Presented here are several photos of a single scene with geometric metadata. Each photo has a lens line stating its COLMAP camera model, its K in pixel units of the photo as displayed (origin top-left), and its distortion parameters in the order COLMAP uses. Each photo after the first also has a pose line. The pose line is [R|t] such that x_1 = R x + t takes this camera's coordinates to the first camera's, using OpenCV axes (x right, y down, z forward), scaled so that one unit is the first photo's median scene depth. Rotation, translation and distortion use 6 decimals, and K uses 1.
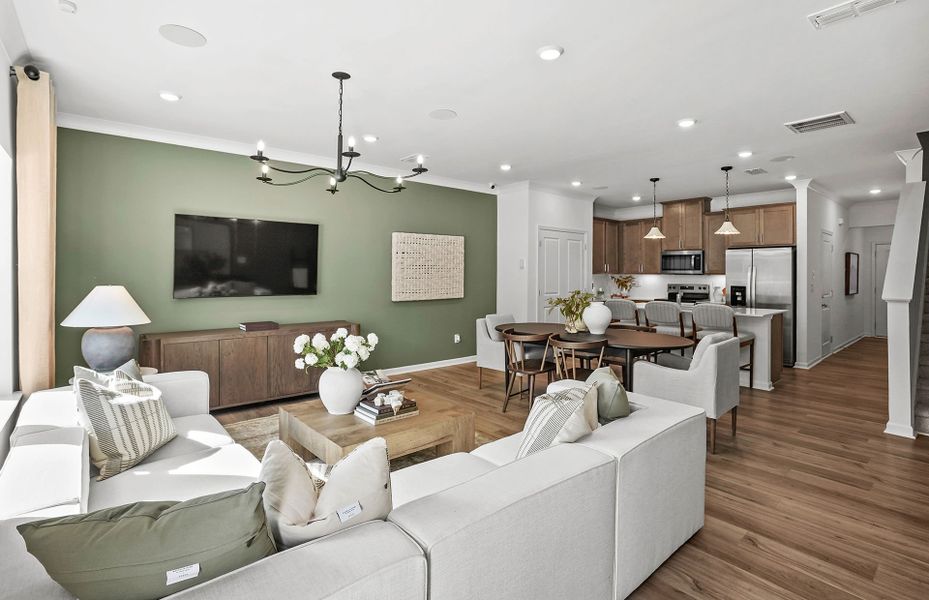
lens RADIAL K [[443.6, 0, 476.1], [0, 443.6, 269.4], [0, 0, 1]] dist [0.000376, 0.001171]
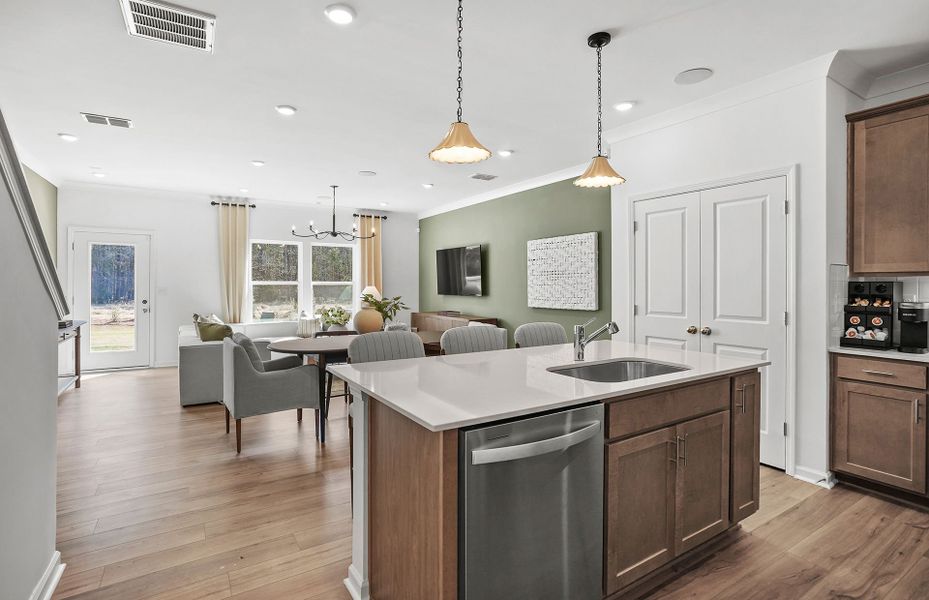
lens RADIAL K [[452.3, 0, 459.7], [0, 452.3, 282.3], [0, 0, 1]] dist [-0.014781, 0.002233]
pose [[-0.170390, -0.008230, -0.985342, 0.749331], [0.007144, 0.999929, -0.009587, 0.019398], [0.985351, -0.008673, -0.170319, 0.851440]]
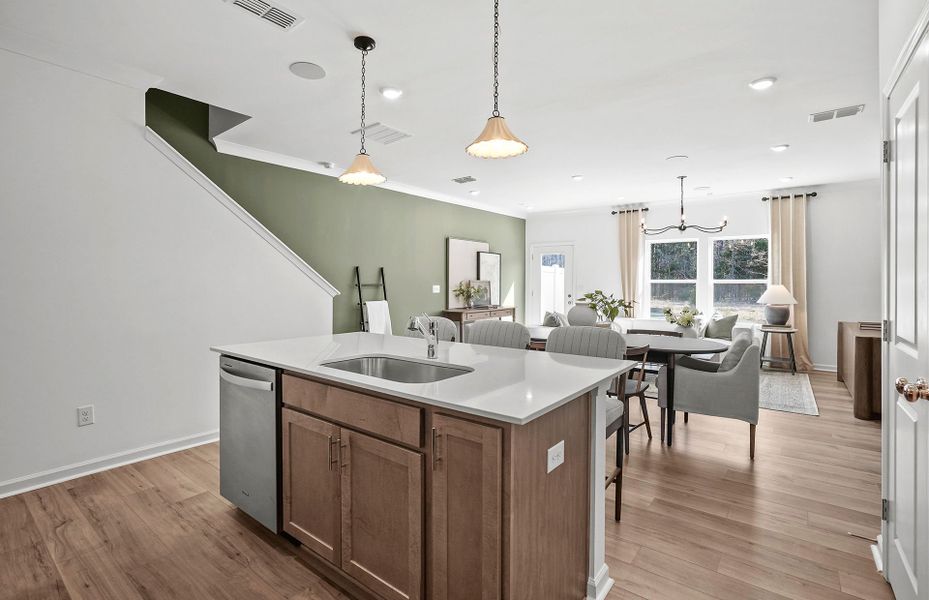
lens RADIAL K [[436.4, 0, 462.4], [0, 436.4, 284.9], [0, 0, 1]] dist [-0.036390, 0.018206]
pose [[-0.983432, -0.006794, -0.181152, 0.436442], [-0.005668, 0.999961, -0.006734, 0.026254], [0.181191, -0.005595, -0.983432, 1.182491]]
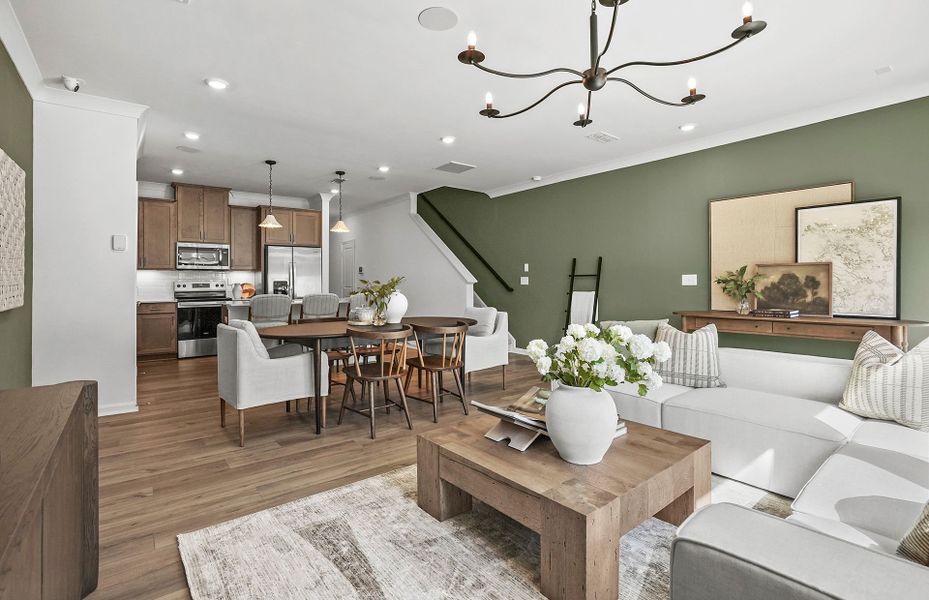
lens RADIAL K [[432.4, 0, 461.3], [0, 432.4, 288.6], [0, 0, 1]] dist [-0.048535, 0.021441]
pose [[0.068991, -0.018428, 0.997447, -0.401307], [-0.006623, 0.999799, 0.018929, 0.032937], [-0.997595, -0.007912, 0.068855, 0.496230]]
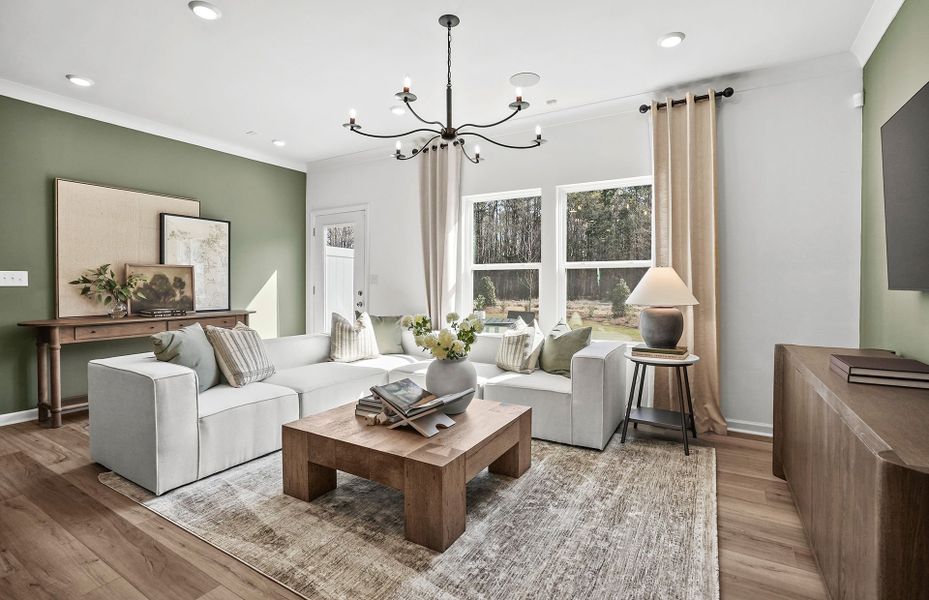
lens RADIAL K [[432.4, 0, 461.3], [0, 432.4, 288.6], [0, 0, 1]] dist [-0.048535, 0.021441]
pose [[-0.956467, -0.003584, -0.291817, -0.038030], [-0.003453, 0.999994, -0.000966, 0.039566], [0.291819, 0.000084, -0.956474, 0.788765]]
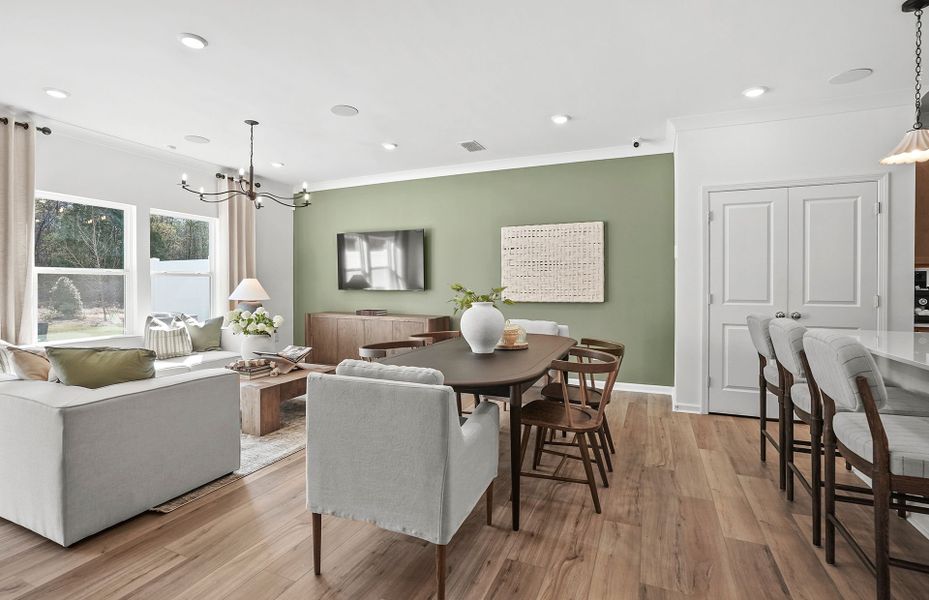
lens RADIAL K [[436.4, 0, 462.4], [0, 436.4, 284.9], [0, 0, 1]] dist [-0.036390, 0.018206]
pose [[0.416203, 0.000238, -0.909272, 0.516389], [0.007365, 0.999966, 0.003634, 0.028247], [0.909242, -0.008210, 0.416187, 0.448227]]
